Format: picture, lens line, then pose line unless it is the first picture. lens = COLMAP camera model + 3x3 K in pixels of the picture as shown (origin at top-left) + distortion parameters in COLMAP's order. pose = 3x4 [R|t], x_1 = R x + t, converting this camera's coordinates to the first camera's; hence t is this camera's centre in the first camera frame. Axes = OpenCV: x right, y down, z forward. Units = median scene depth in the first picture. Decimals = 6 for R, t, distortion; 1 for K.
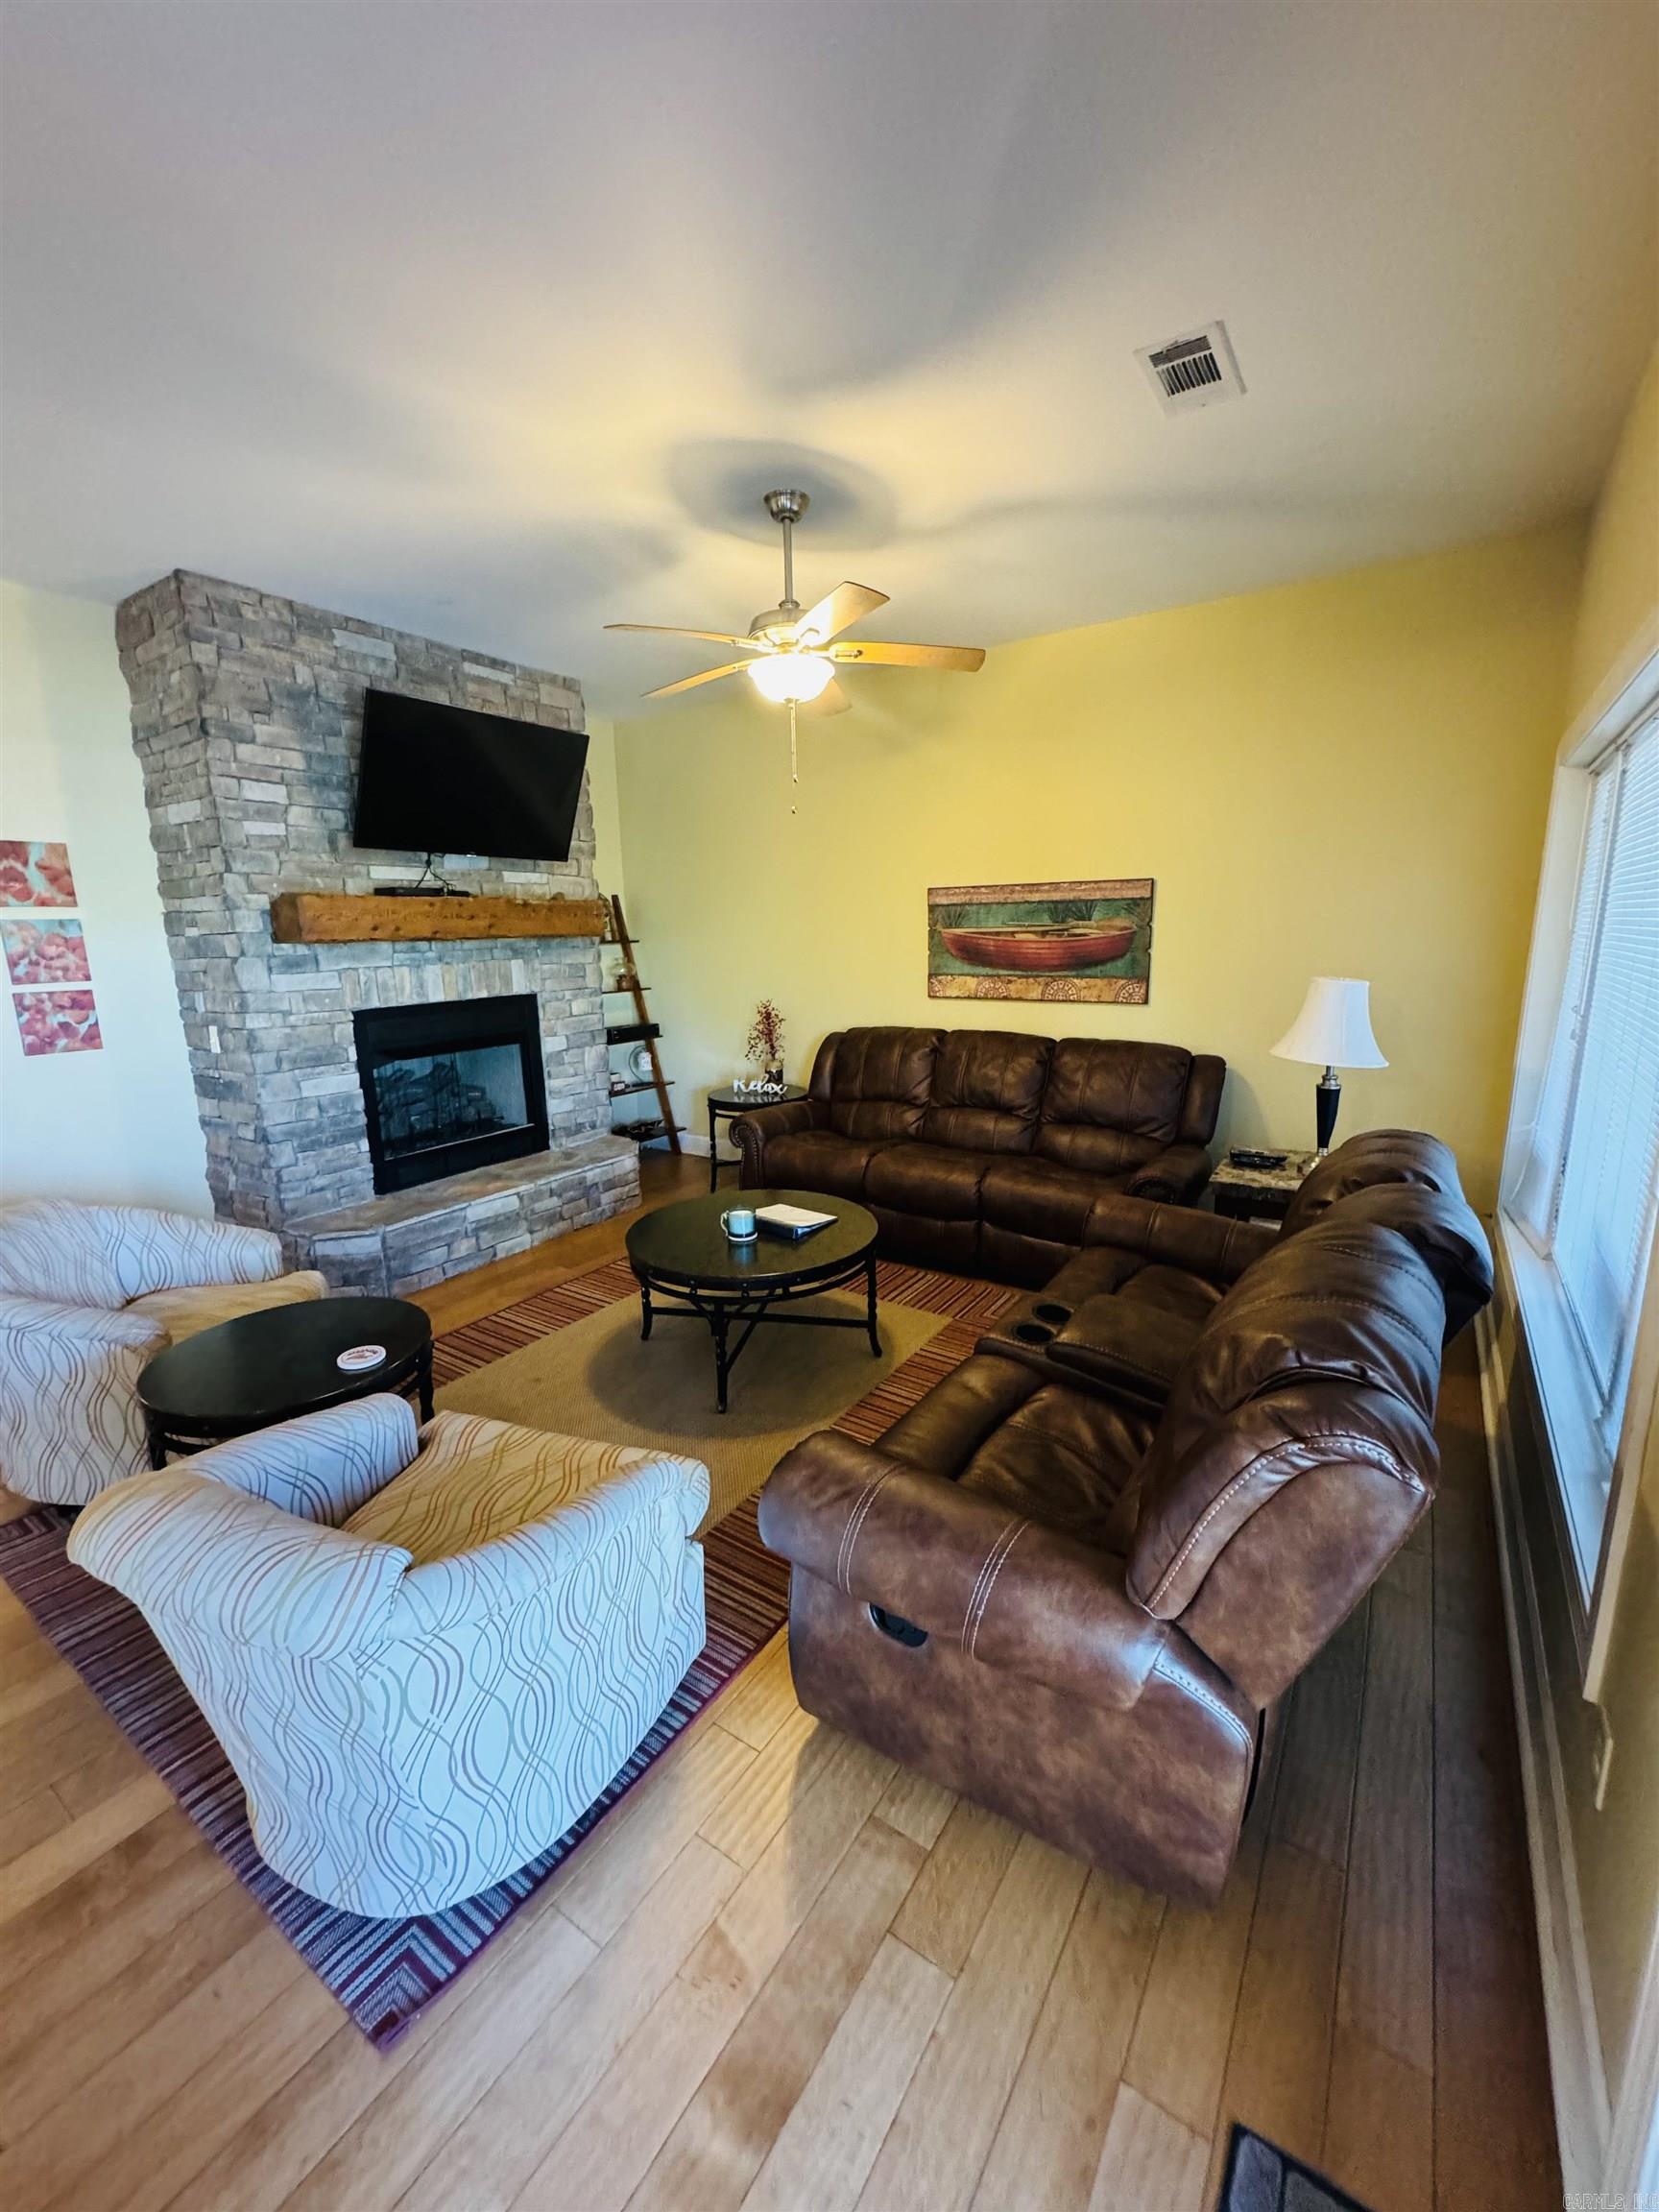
lens RADIAL K [[877.2, 0, 828.7], [0, 877.2, 1107.1], [0, 0, 1]] dist [-0.003568, 0.001035]
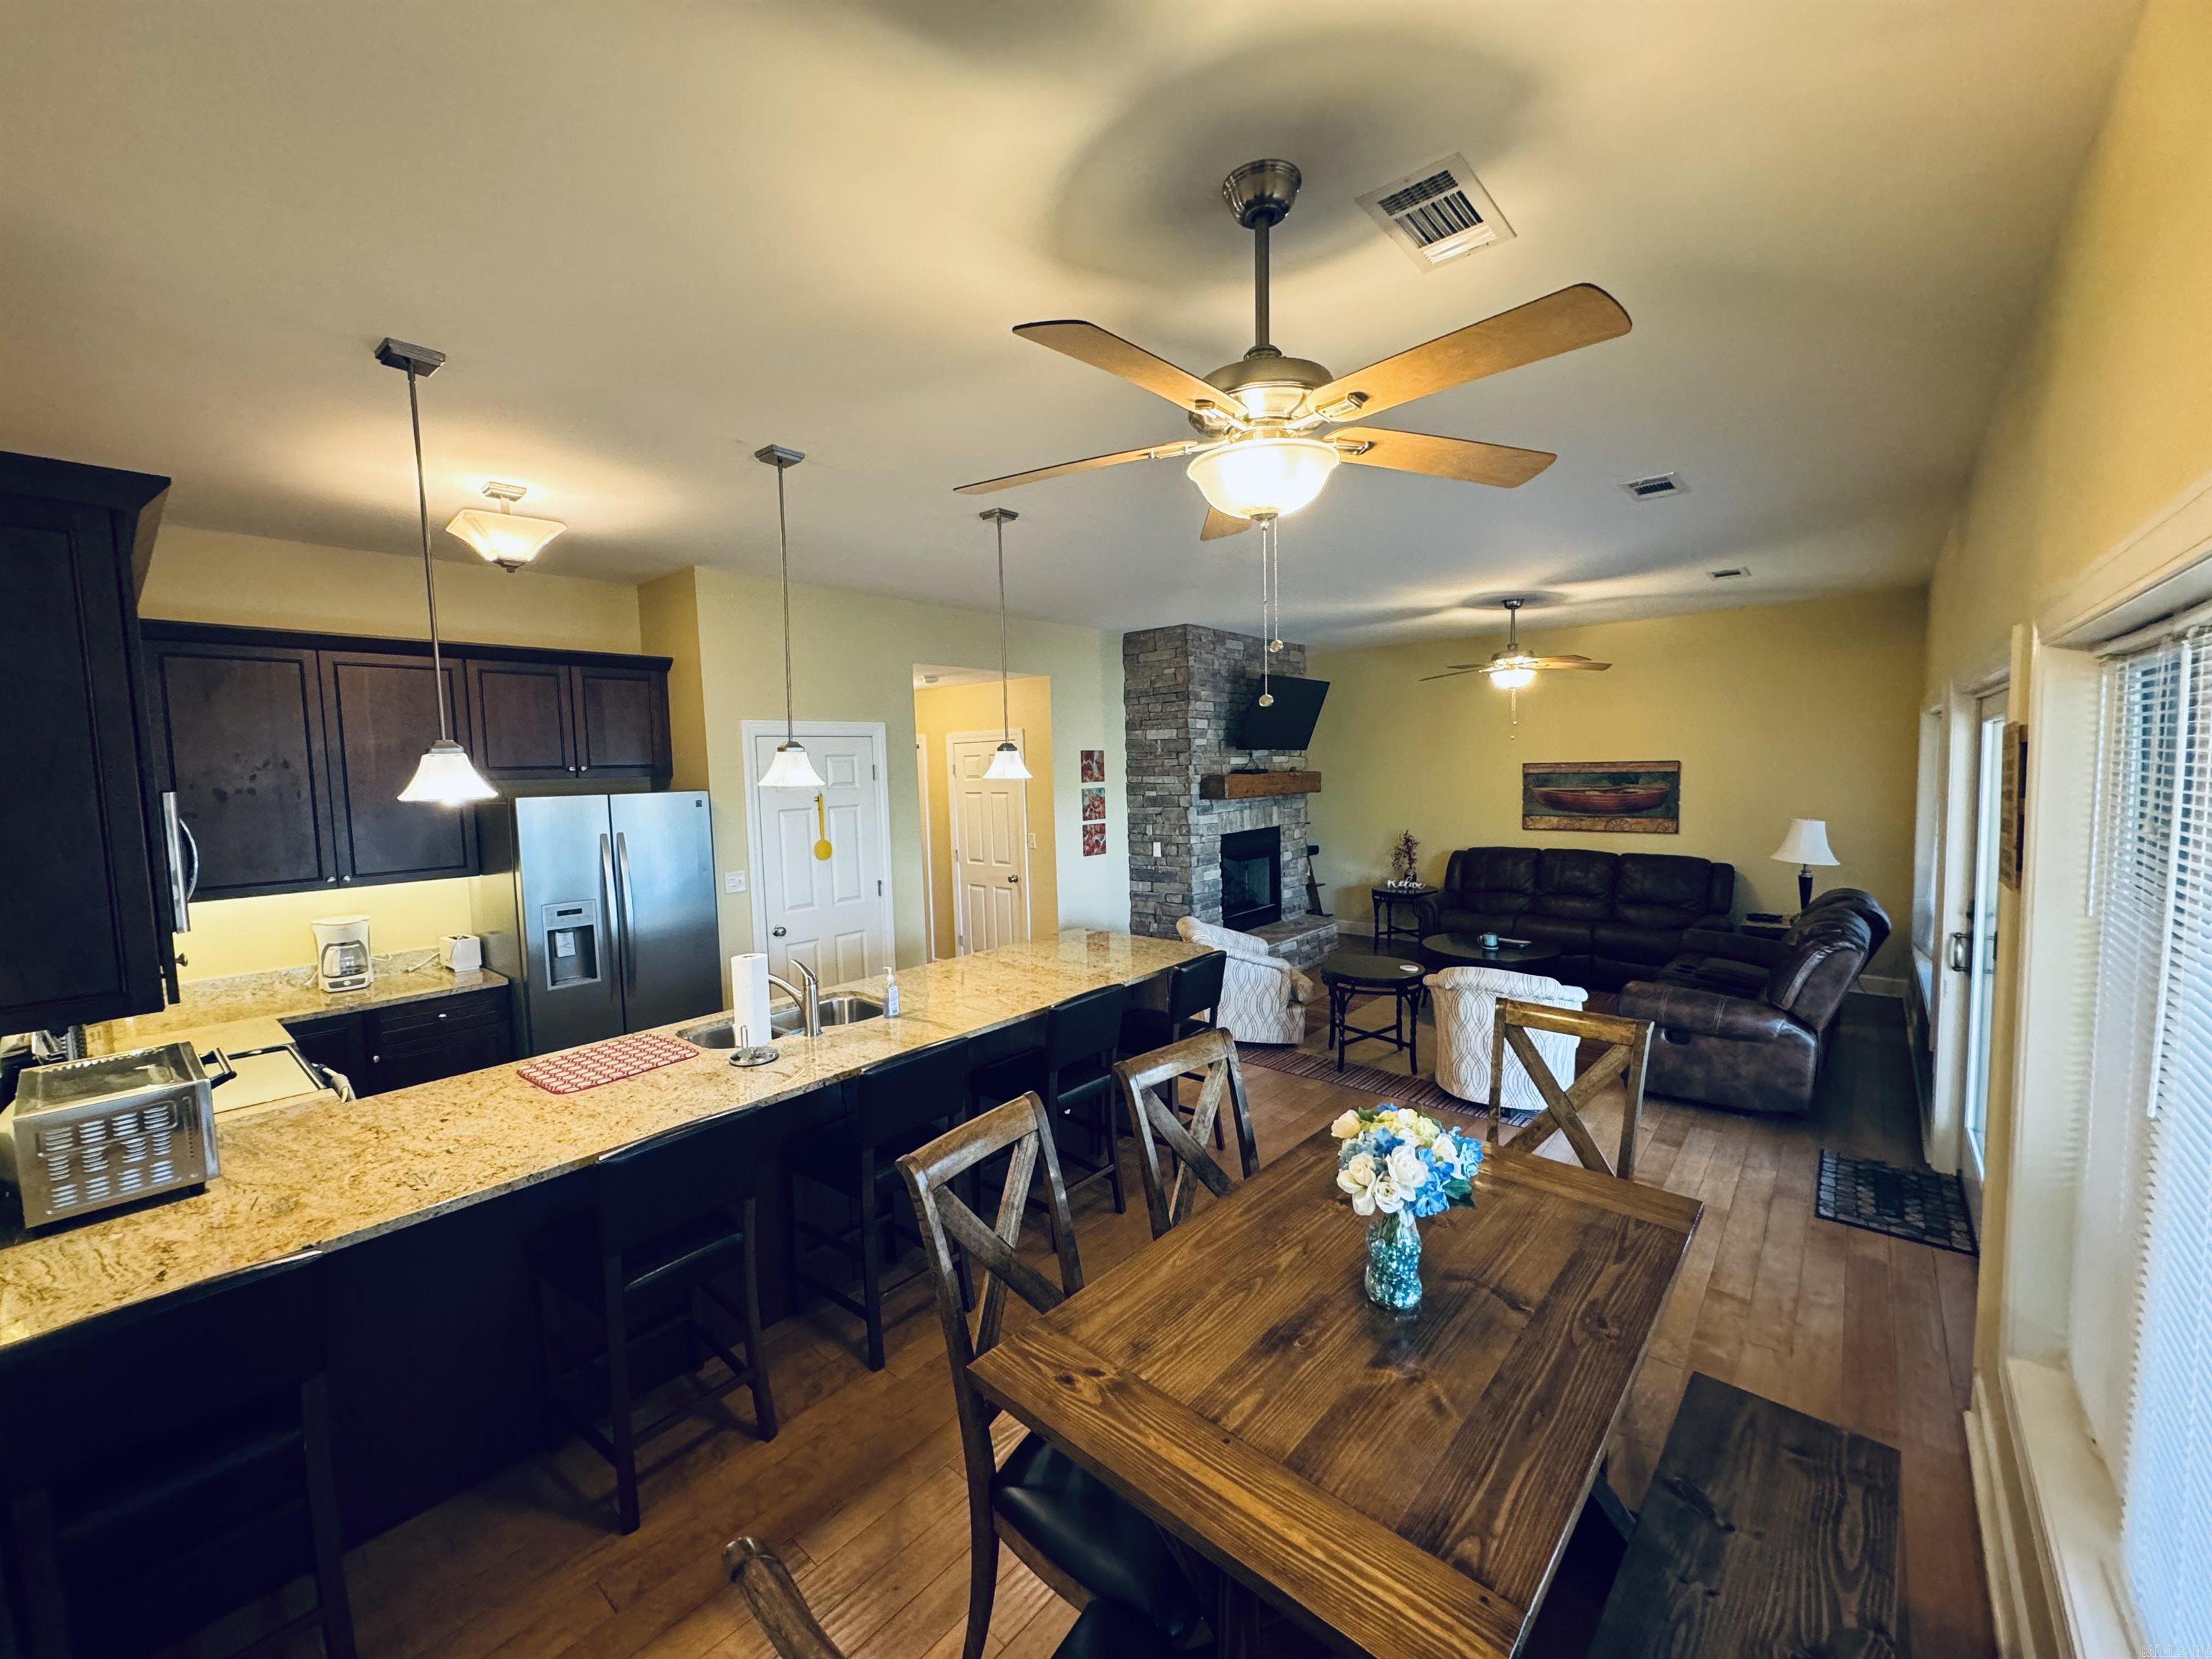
lens RADIAL K [[877.2, 0, 1103.9], [0, 877.2, 829.6], [0, 0, 1]] dist [-0.003568, 0.001035]
pose [[0.992702, 0.003421, -0.120541, -0.550614], [-0.018546, 0.992036, -0.124578, 0.109995], [0.119155, 0.125905, 0.984860, -0.823884]]
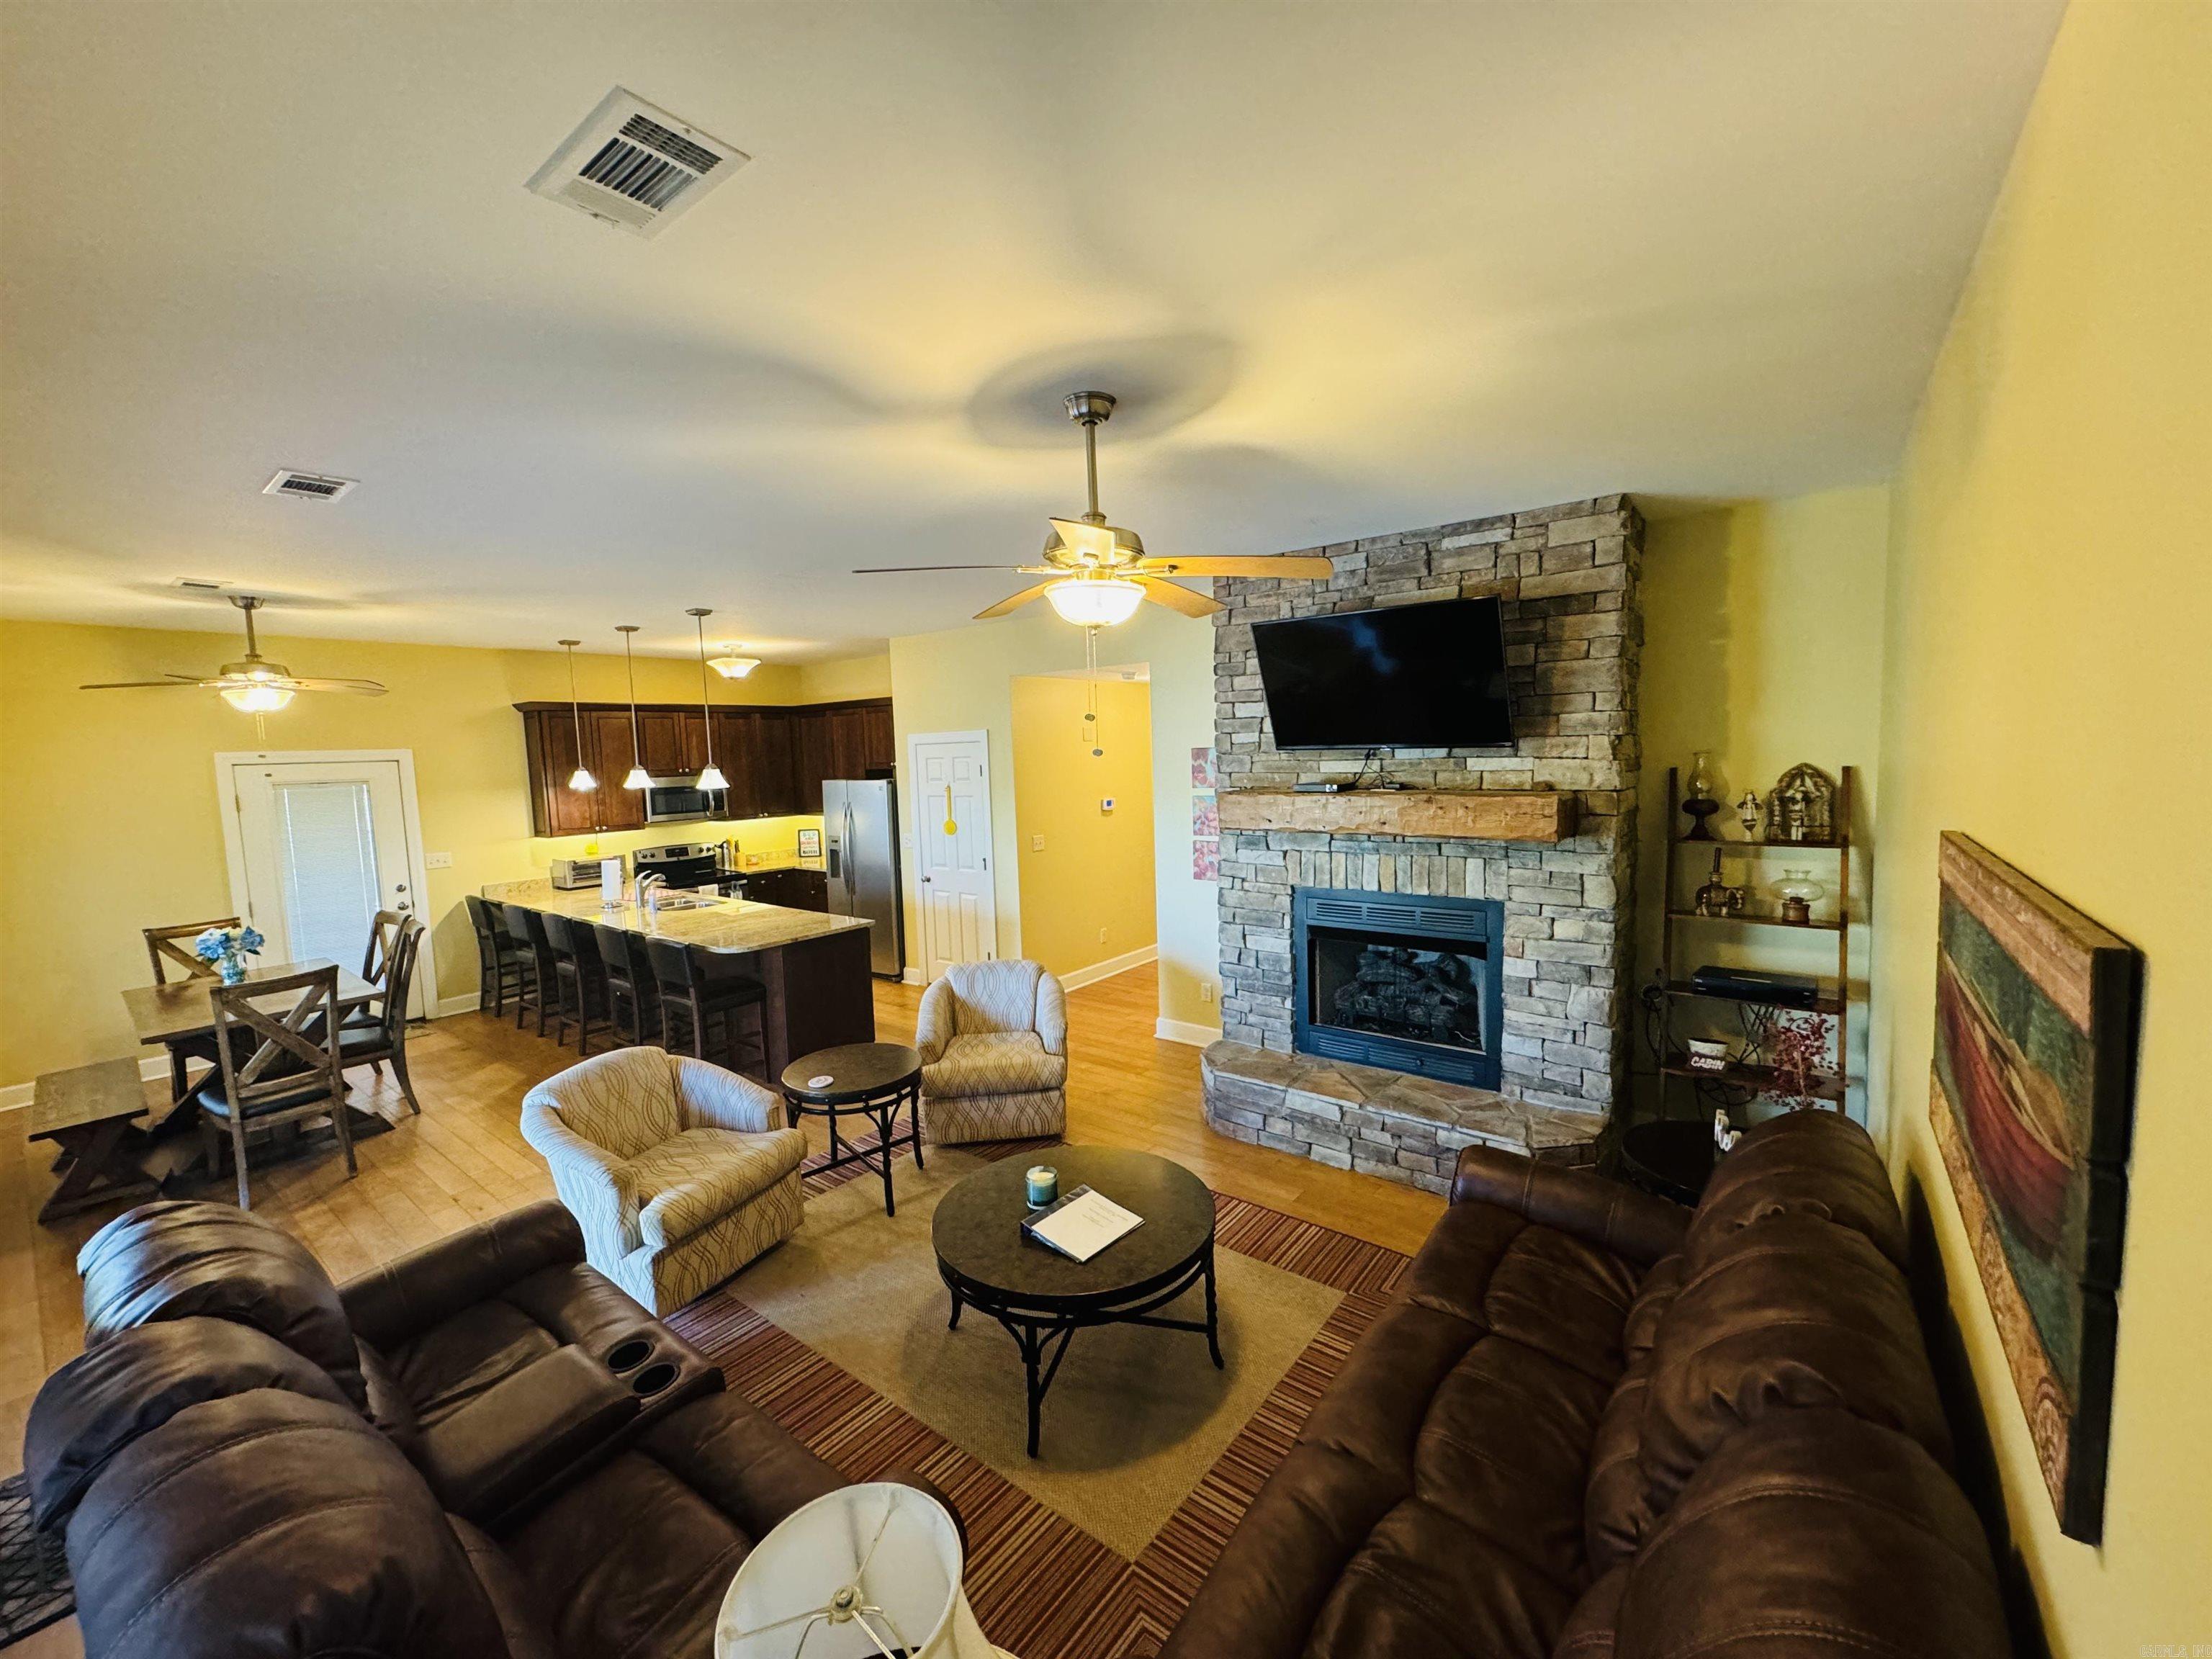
lens RADIAL K [[877.2, 0, 1104.0], [0, 877.2, 830.5], [0, 0, 1]] dist [-0.003568, 0.001035]
pose [[-0.073429, 0.113737, -0.990794, 0.582282], [-0.170006, 0.977507, 0.124811, -0.274935], [0.982704, 0.177605, -0.052442, 0.786570]]
